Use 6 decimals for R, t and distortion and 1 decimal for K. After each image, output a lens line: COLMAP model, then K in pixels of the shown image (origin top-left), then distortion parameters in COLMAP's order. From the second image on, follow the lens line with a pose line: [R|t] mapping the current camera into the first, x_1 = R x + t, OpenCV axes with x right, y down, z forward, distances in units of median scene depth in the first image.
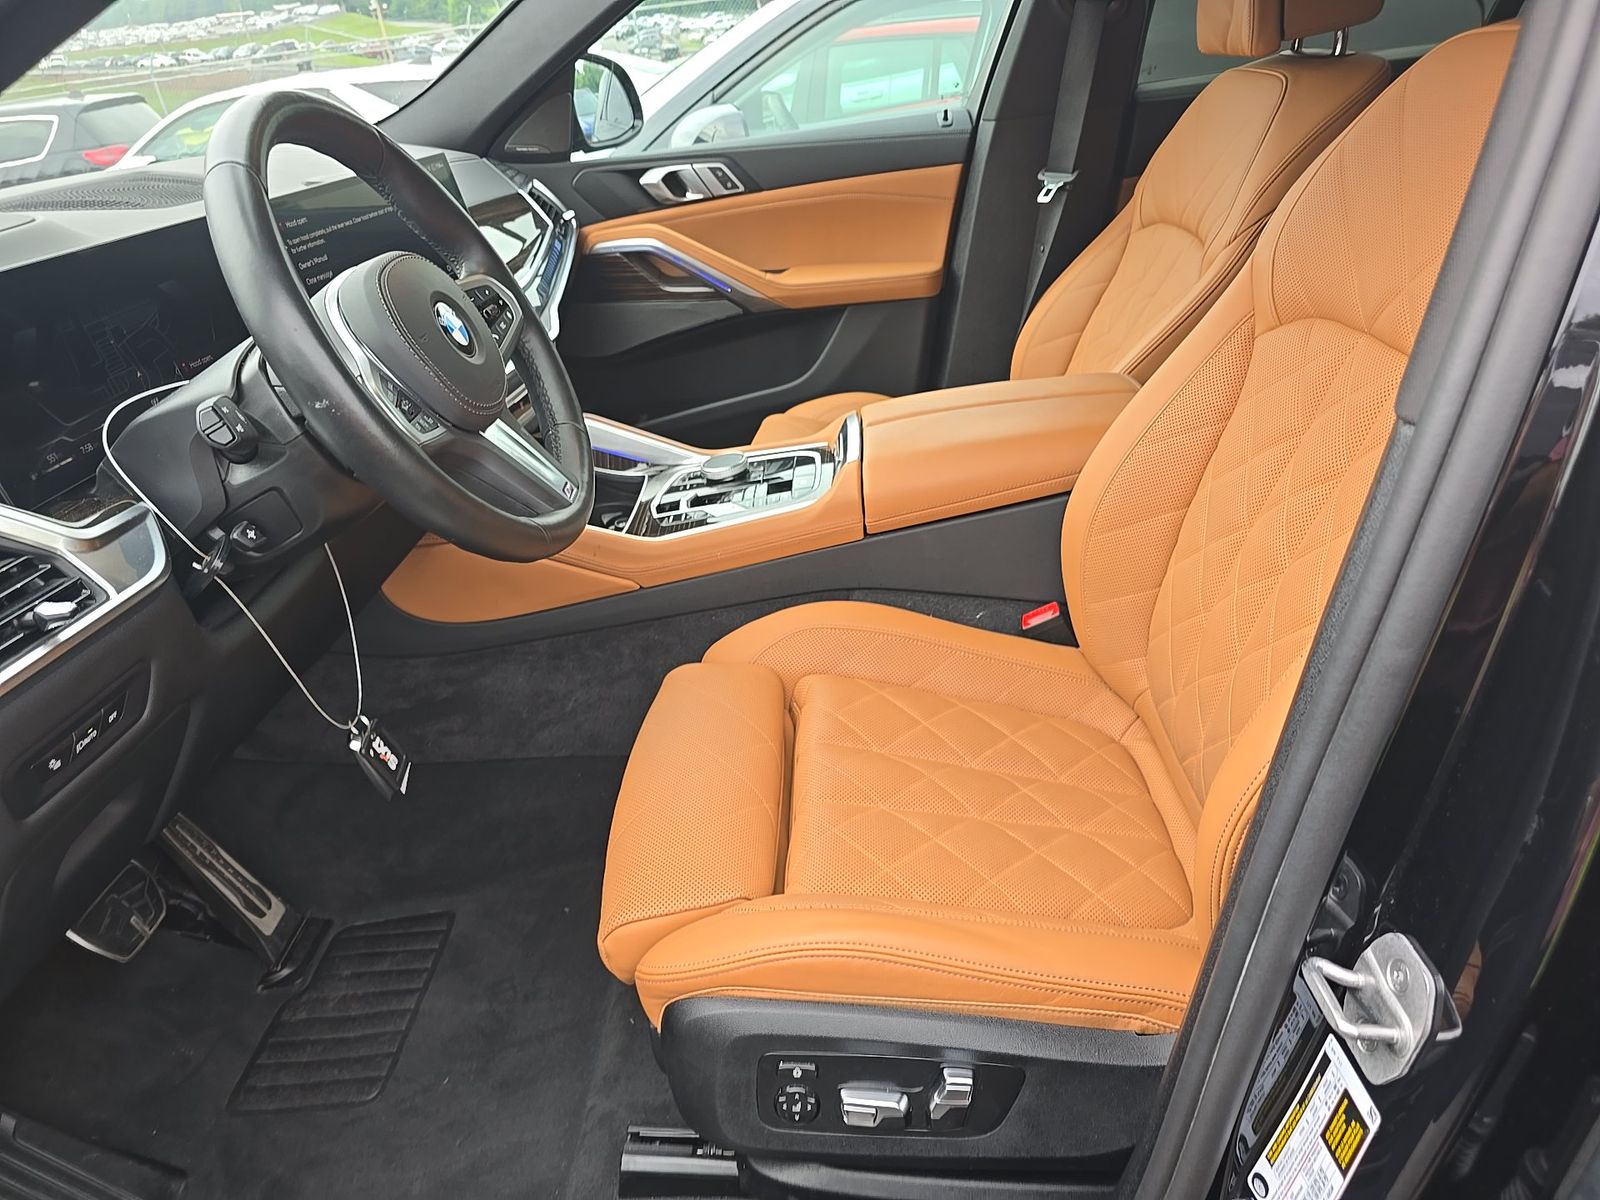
lens RADIAL K [[1079.0, 0, 800.0], [0, 1079.0, 600.0], [0, 0, 1]] dist [0.006618, -0.026819]
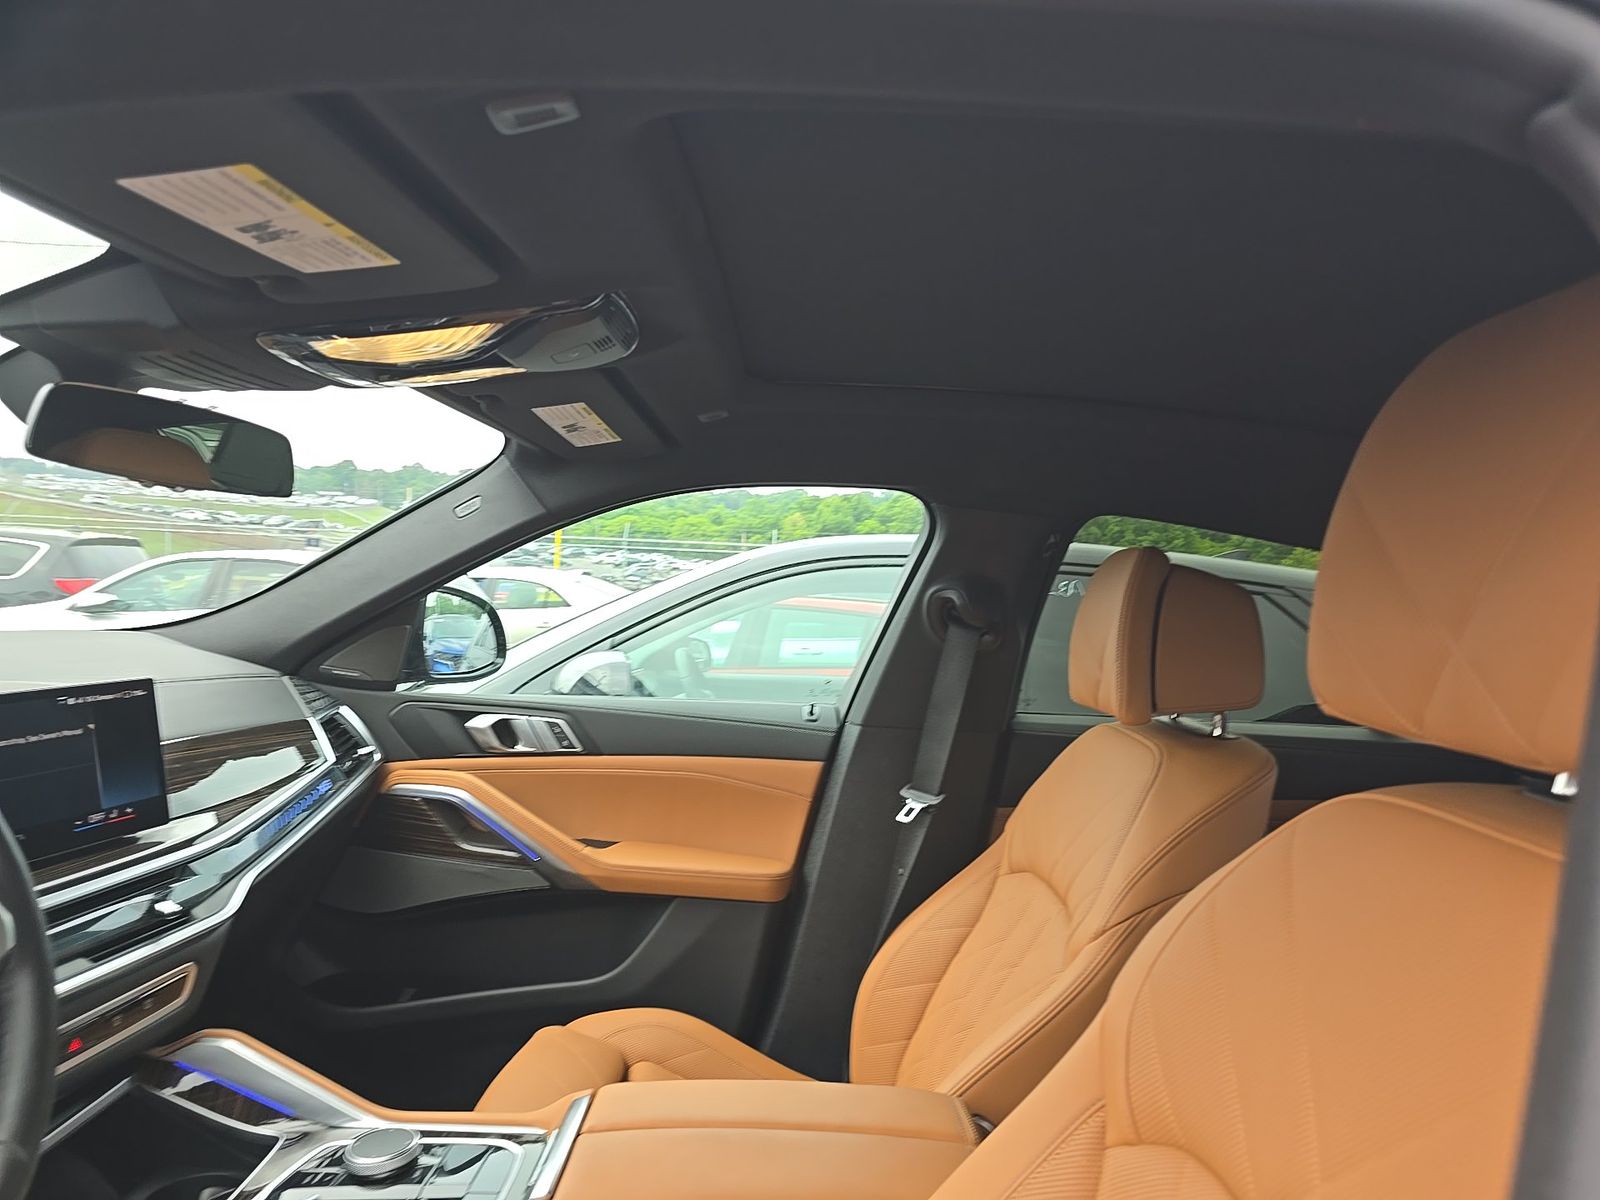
lens RADIAL K [[1016.9, 0, 802.5], [0, 1016.9, 571.3], [0, 0, 1]] dist [0.003437, -0.000753]
pose [[0.987064, 0.160303, 0.002686, 0.104415], [-0.139766, 0.868577, -0.475435, -0.133824], [-0.078547, 0.468910, 0.879747, 0.172089]]
